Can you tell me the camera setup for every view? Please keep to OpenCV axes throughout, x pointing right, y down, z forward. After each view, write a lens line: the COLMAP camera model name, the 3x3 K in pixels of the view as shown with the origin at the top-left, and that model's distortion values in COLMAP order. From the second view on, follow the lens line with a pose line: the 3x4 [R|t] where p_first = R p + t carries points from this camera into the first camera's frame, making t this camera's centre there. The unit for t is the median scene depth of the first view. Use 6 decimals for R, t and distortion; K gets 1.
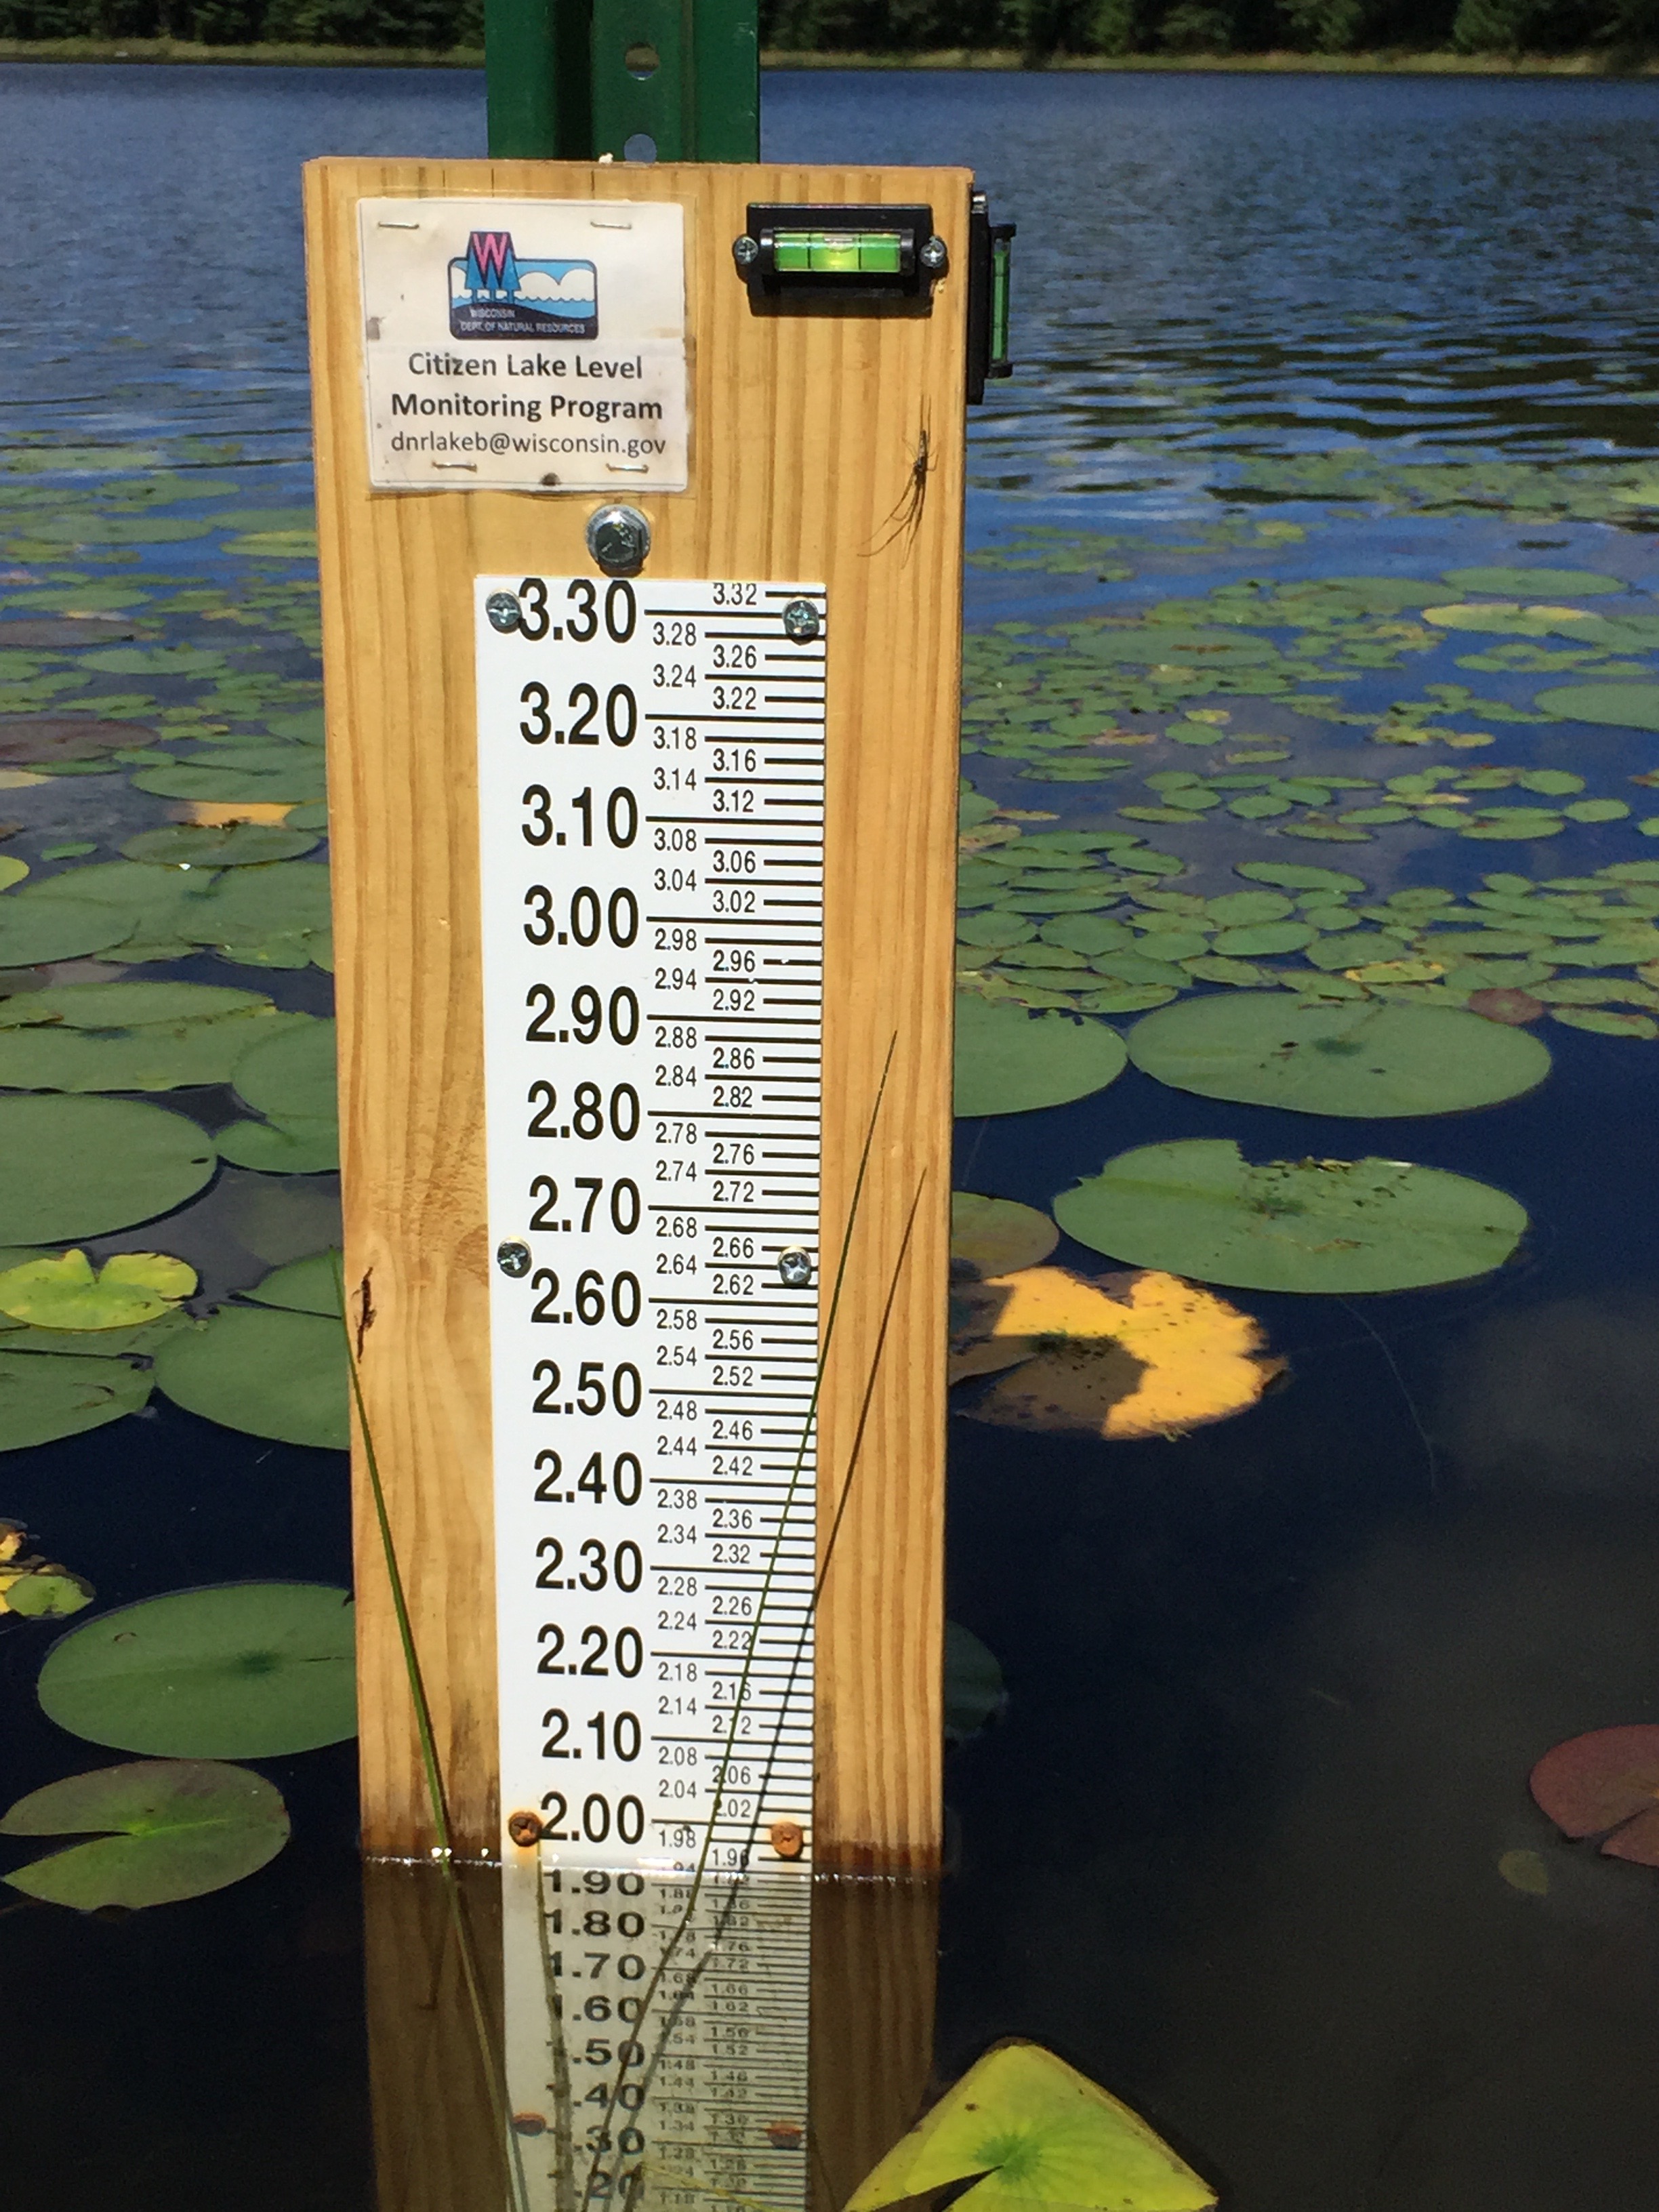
lens RADIAL K [[3332.3, 0, 805.8], [0, 3332.3, 1094.7], [0, 0, 1]] dist [0.053438, 0.000000]
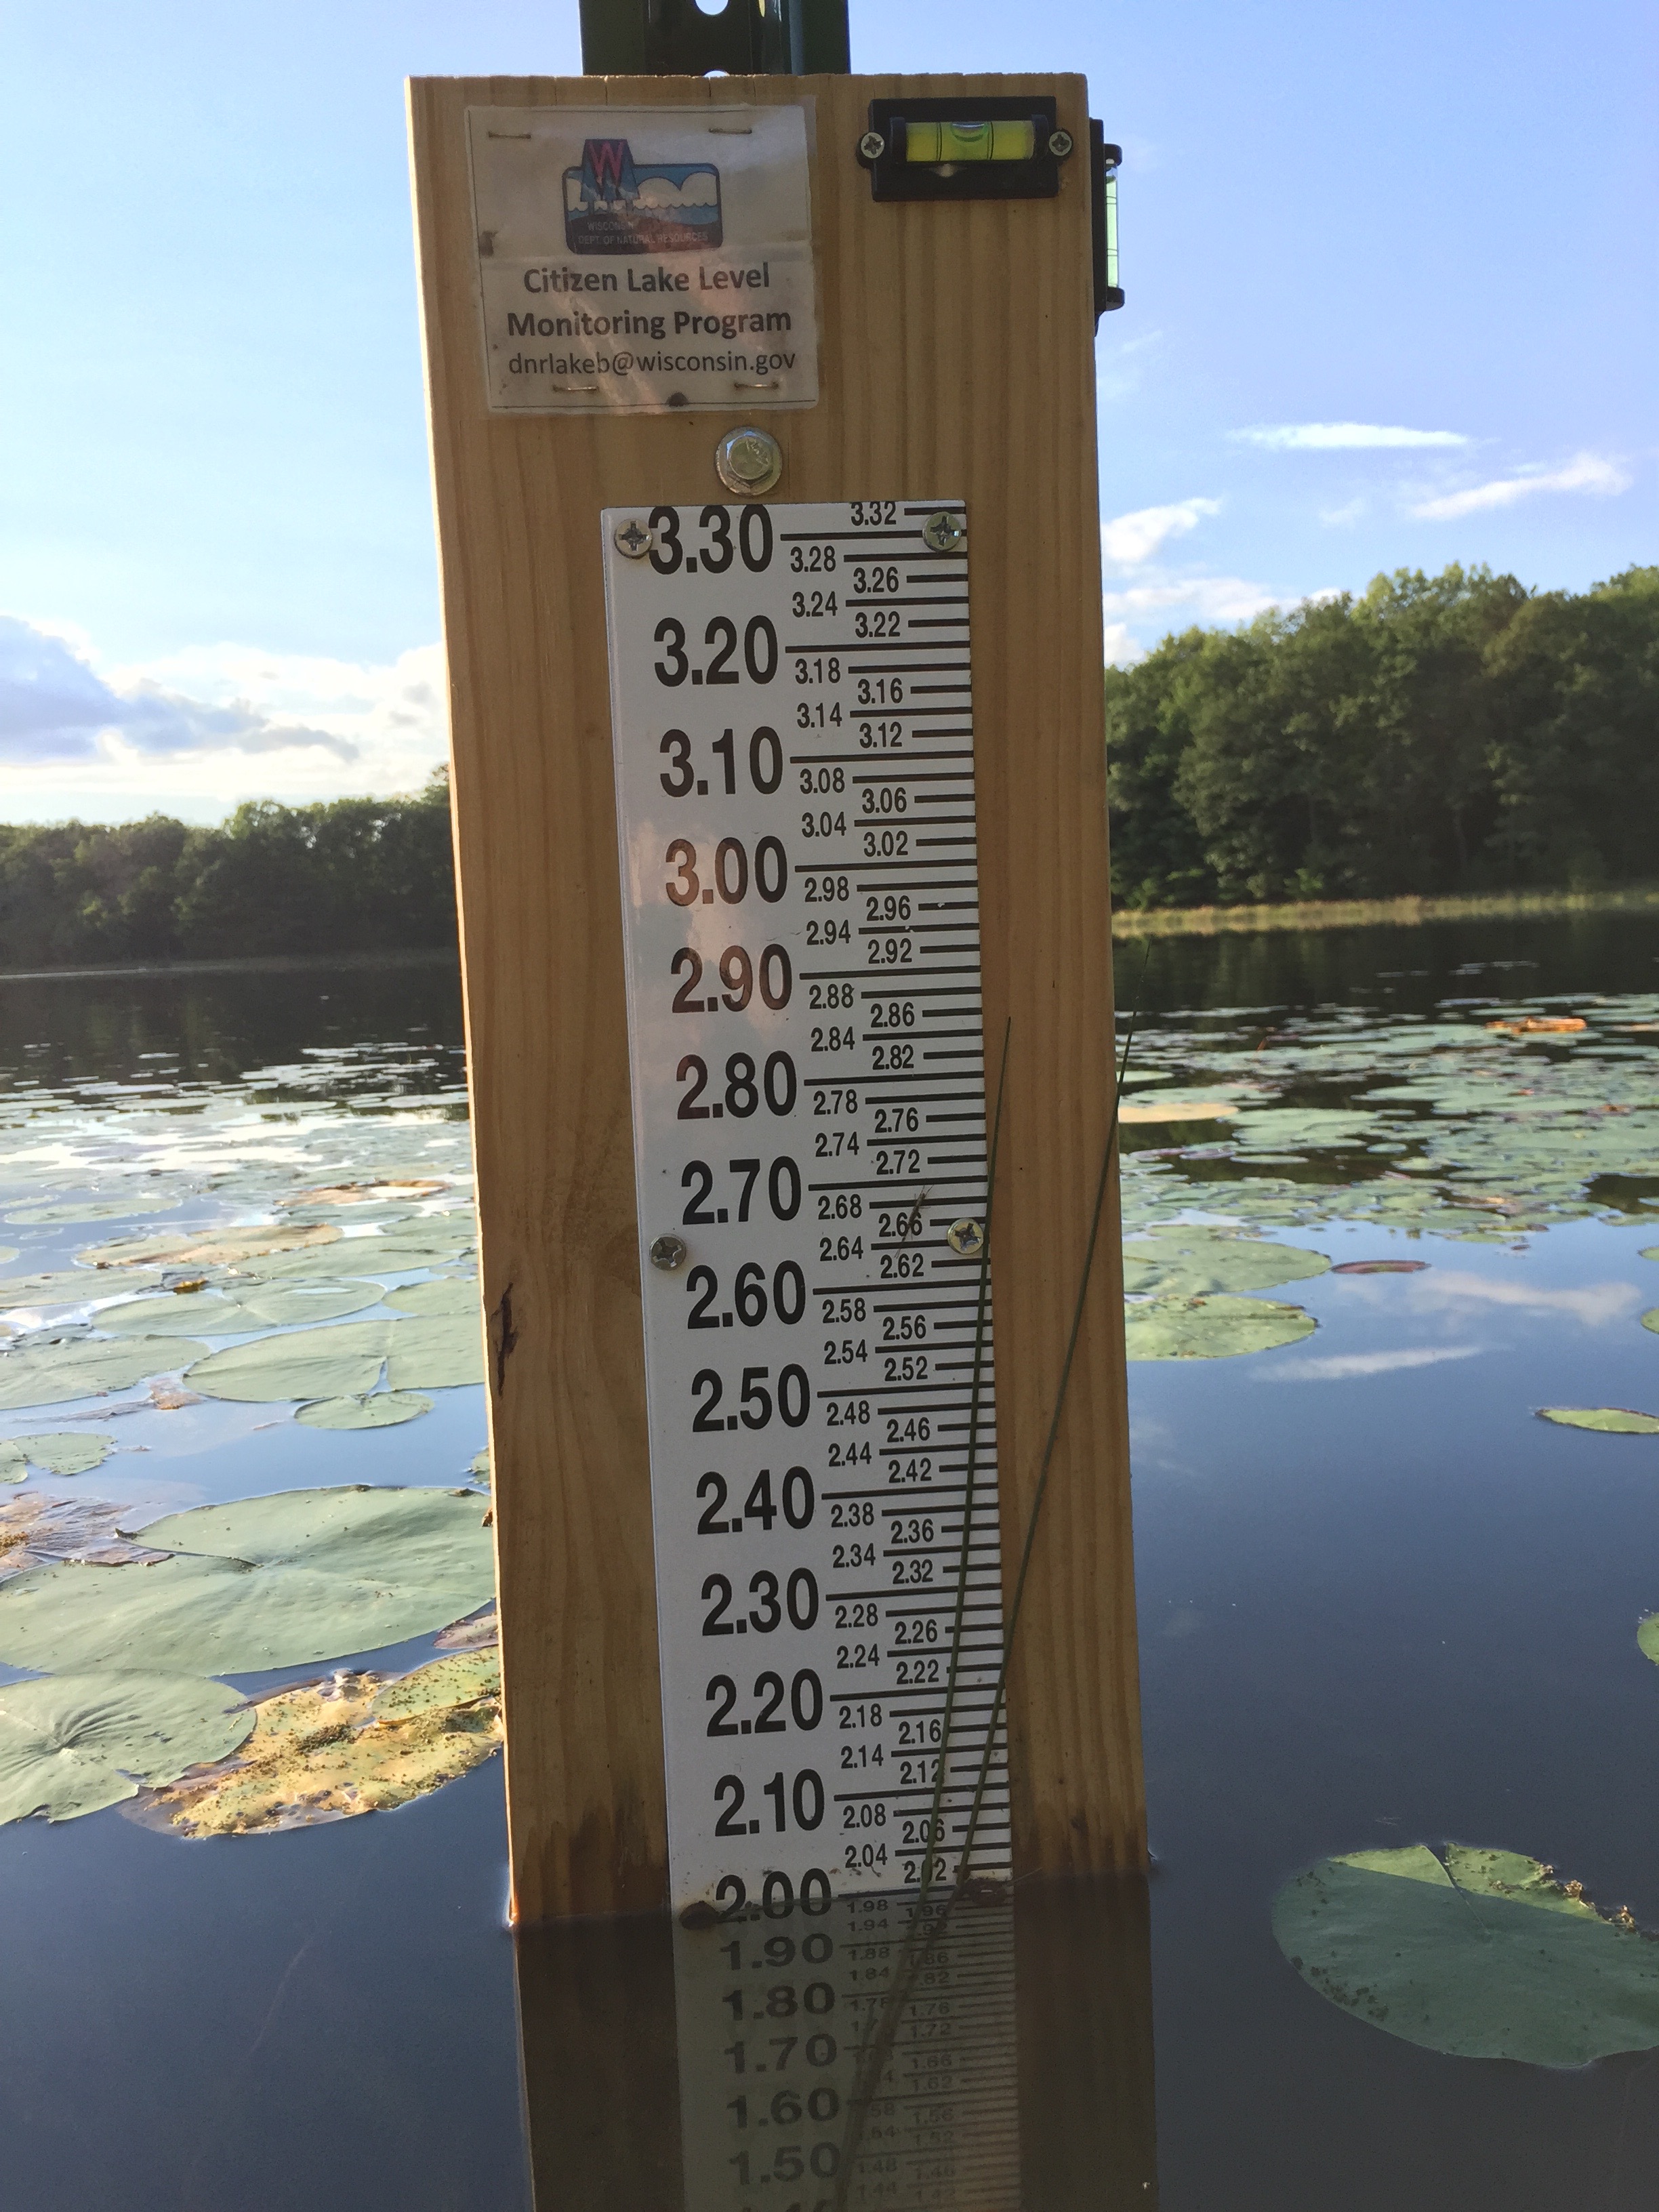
lens RADIAL K [[1959.2, 0, 834.7], [0, 1959.2, 1077.7], [0, 0, 1]] dist [0.061867, -0.063750]
pose [[0.987634, -0.065440, 0.142469, -0.118212], [0.095501, 0.971785, -0.215670, 0.125082], [-0.124335, 0.226609, 0.966017, 0.459620]]
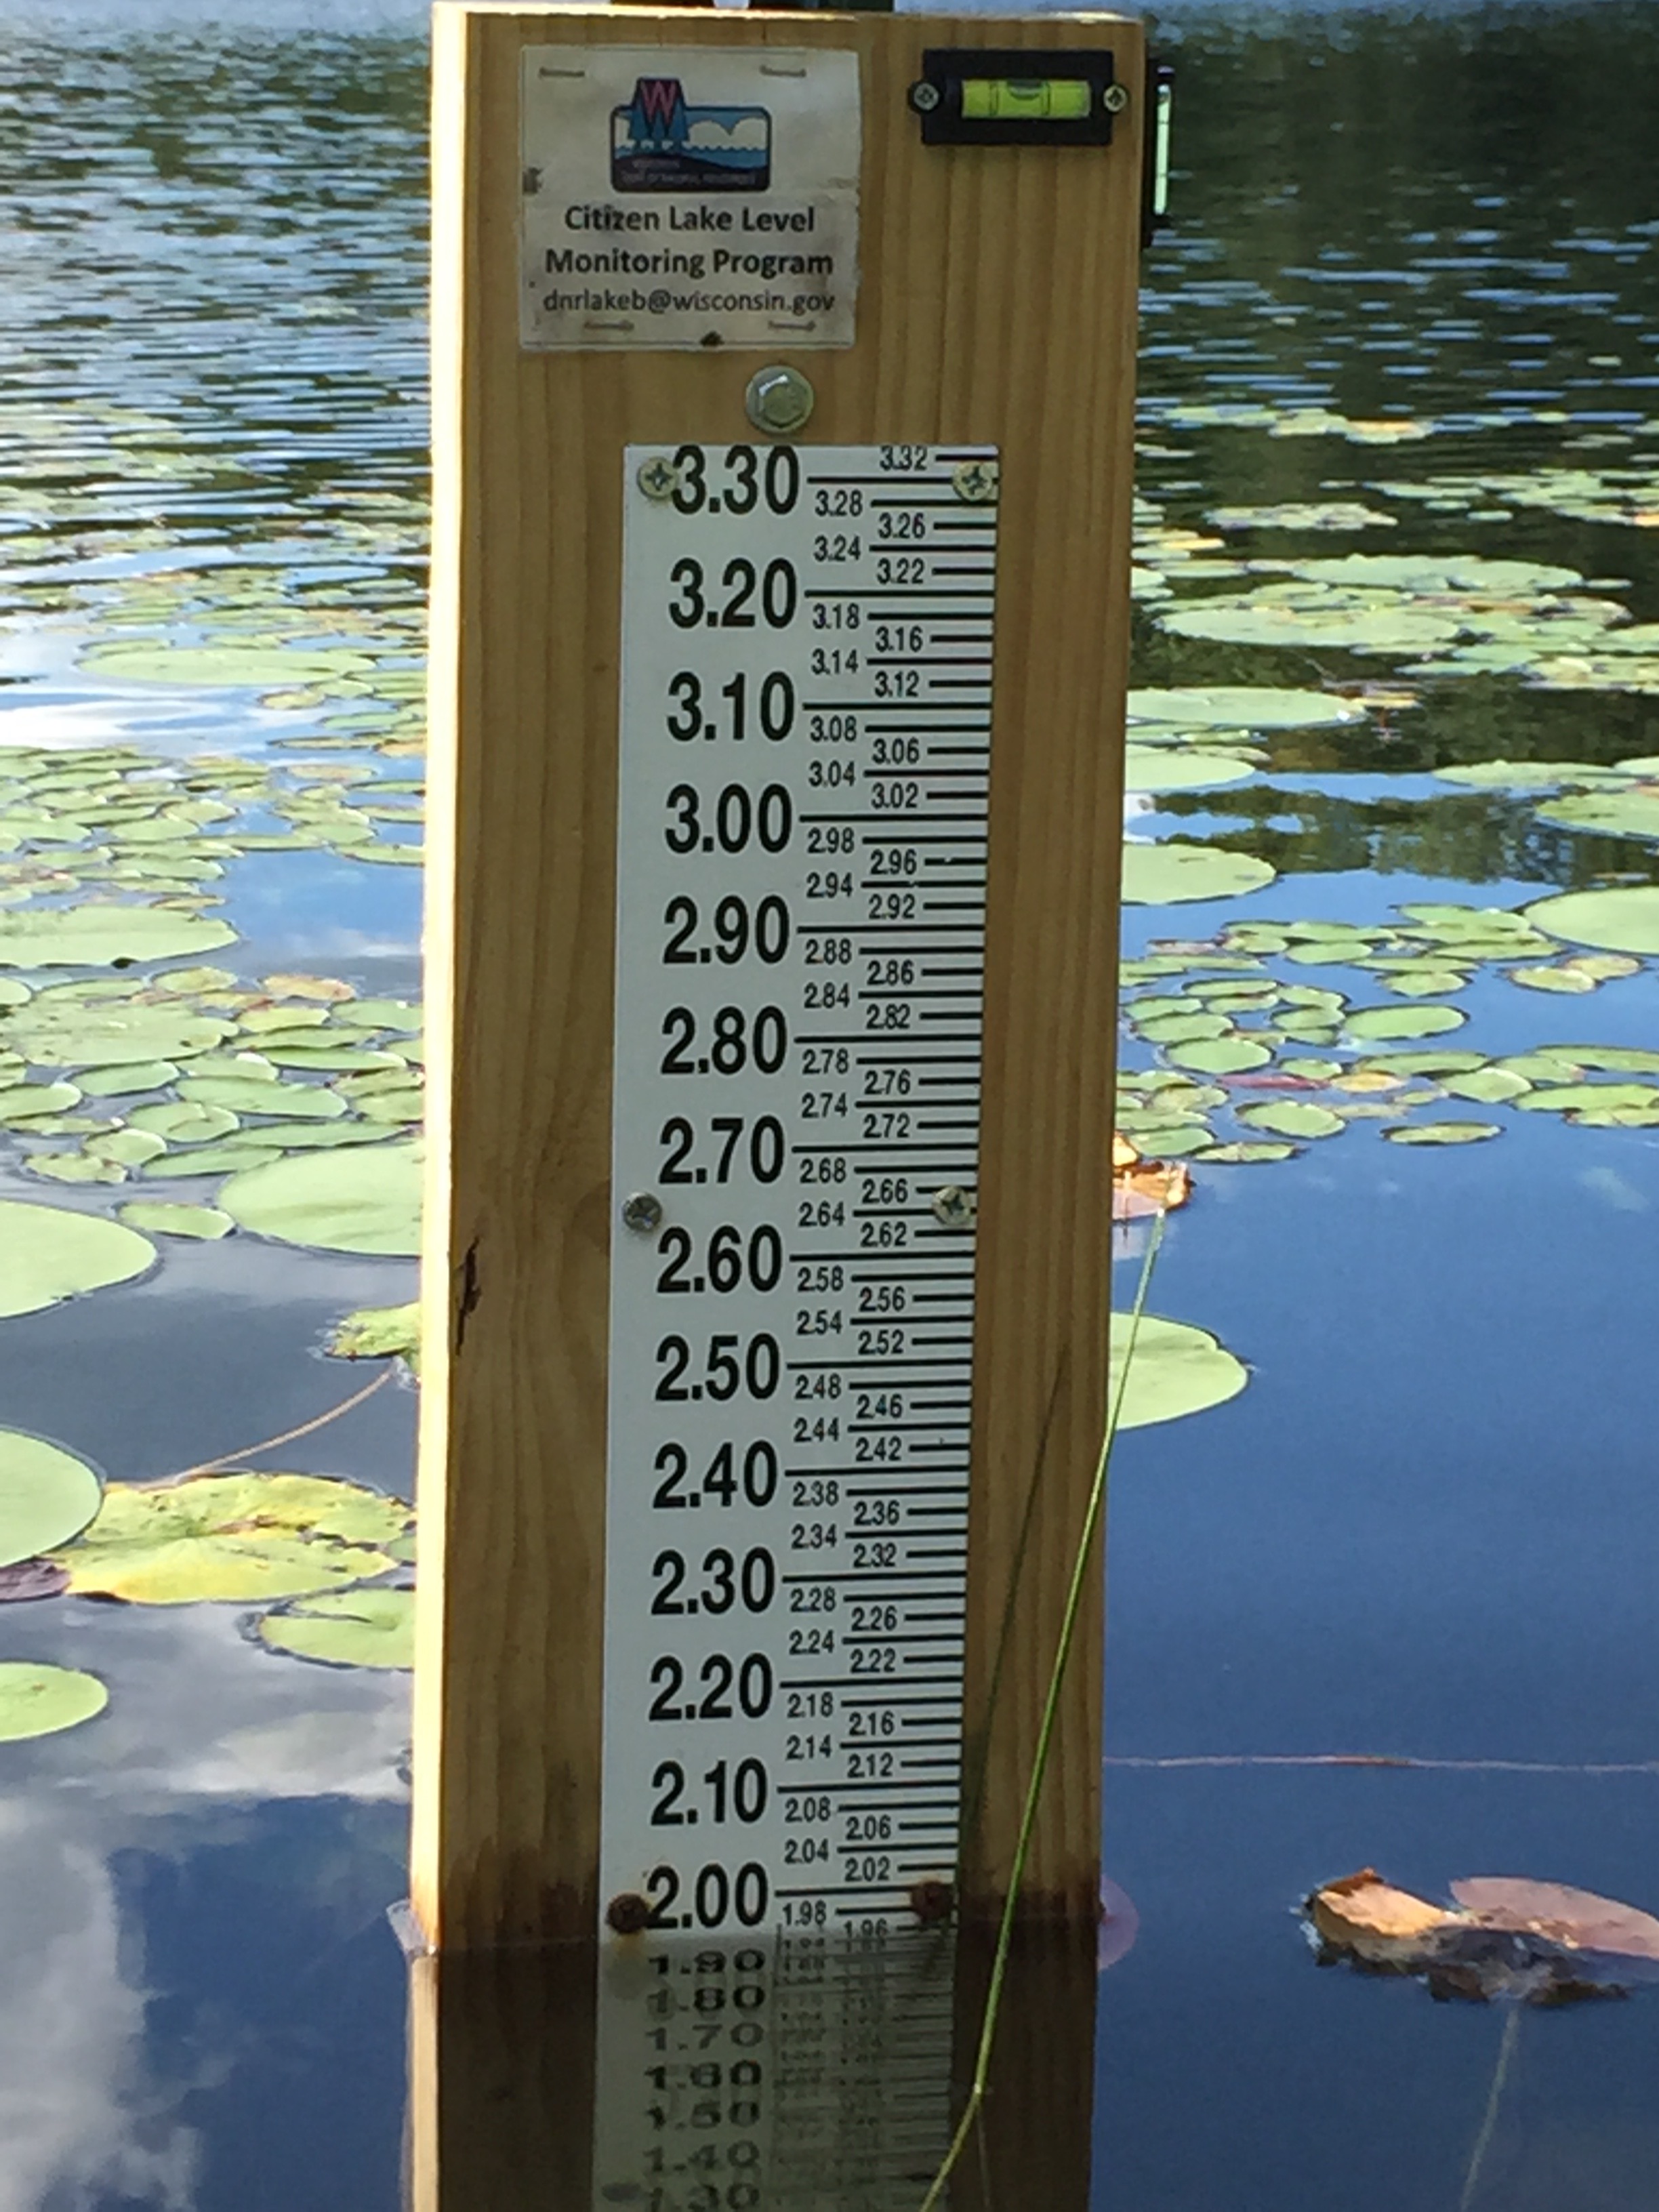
lens RADIAL K [[6239.5, 0, 837.6], [0, 6239.5, 1097.9], [0, 0, 1]] dist [0.048424, 0.000000]
pose [[0.966126, -0.040070, 0.254940, -0.465719], [0.069397, 0.991824, -0.107099, 0.201904], [-0.248564, 0.121163, 0.961008, -0.618131]]
